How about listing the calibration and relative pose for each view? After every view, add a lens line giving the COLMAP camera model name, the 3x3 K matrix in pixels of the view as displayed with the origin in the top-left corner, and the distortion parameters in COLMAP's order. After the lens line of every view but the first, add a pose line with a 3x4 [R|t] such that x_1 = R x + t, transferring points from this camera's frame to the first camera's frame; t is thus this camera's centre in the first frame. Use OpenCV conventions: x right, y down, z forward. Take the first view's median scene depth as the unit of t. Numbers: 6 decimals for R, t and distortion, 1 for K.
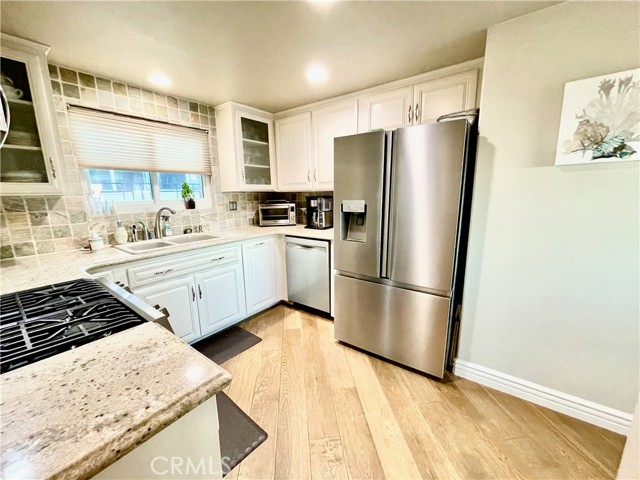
lens RADIAL K [[258.0, 0, 320.0], [0, 258.0, 242.4], [0, 0, 1]] dist [-0.000826, -0.000141]
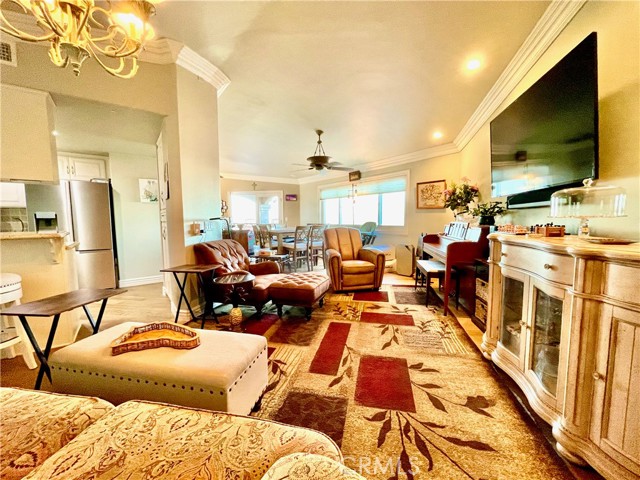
lens RADIAL K [[258.0, 0, 320.0], [0, 258.0, 242.4], [0, 0, 1]] dist [-0.000826, -0.000141]
pose [[0.273905, -0.070910, 0.959139, -0.920005], [0.185349, 0.982475, 0.019704, 0.314317], [-0.943728, 0.172379, 0.282248, -1.111674]]
